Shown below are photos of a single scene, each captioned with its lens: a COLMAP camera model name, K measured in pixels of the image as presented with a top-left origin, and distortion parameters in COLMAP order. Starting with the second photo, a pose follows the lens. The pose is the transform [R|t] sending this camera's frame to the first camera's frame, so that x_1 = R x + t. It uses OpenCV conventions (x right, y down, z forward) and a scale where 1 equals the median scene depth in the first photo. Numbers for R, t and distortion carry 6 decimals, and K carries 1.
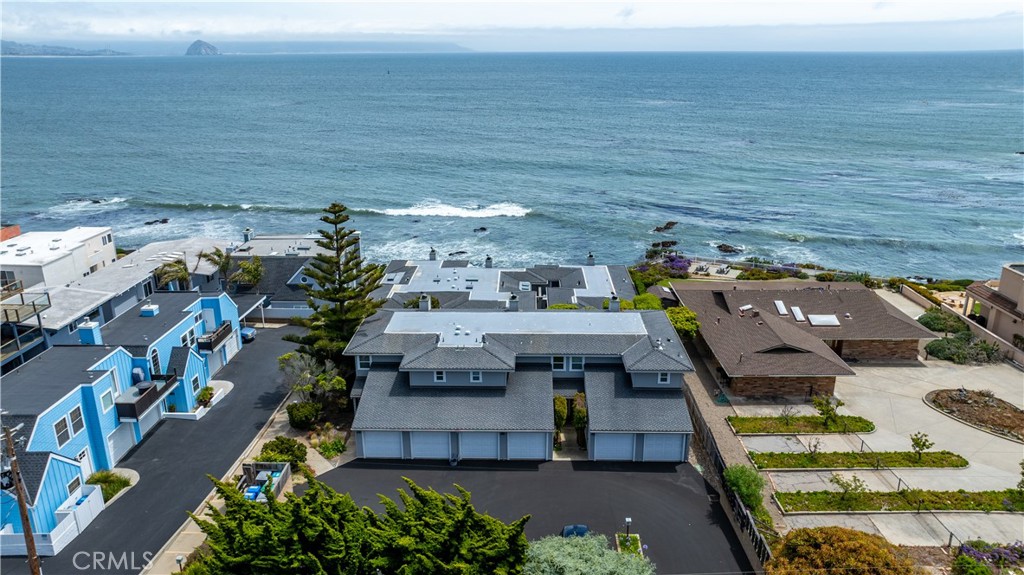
lens RADIAL K [[722.4, 0, 512.0], [0, 722.4, 287.5], [0, 0, 1]] dist [-0.050671, 0.040941]
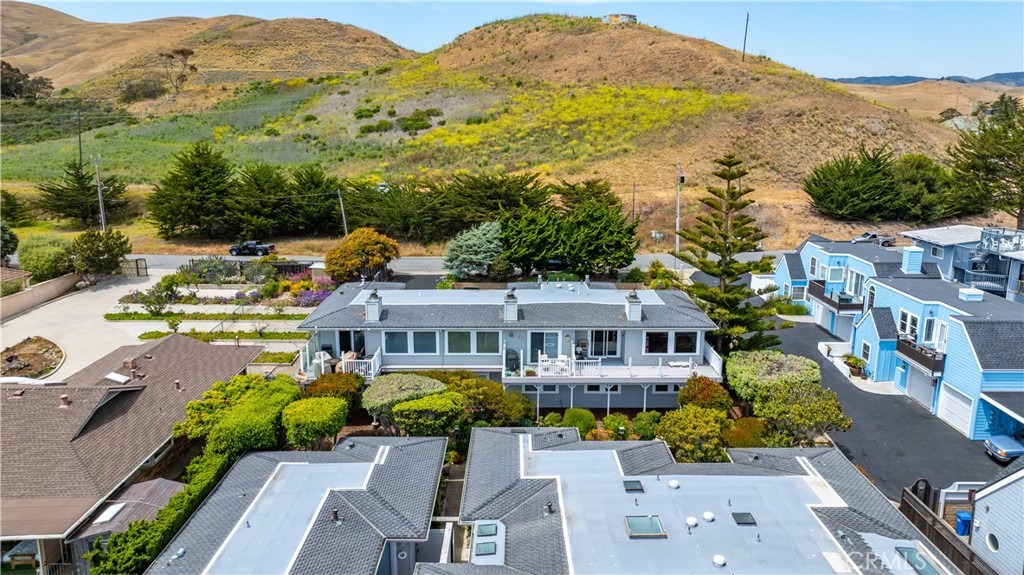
lens RADIAL K [[722.4, 0, 512.0], [0, 722.4, 287.5], [0, 0, 1]] dist [-0.050671, 0.040941]
pose [[-0.999760, 0.009602, -0.019672, 0.018762], [-0.001682, 0.862313, 0.506372, -0.420408], [0.021825, 0.506284, -0.862091, 1.873733]]
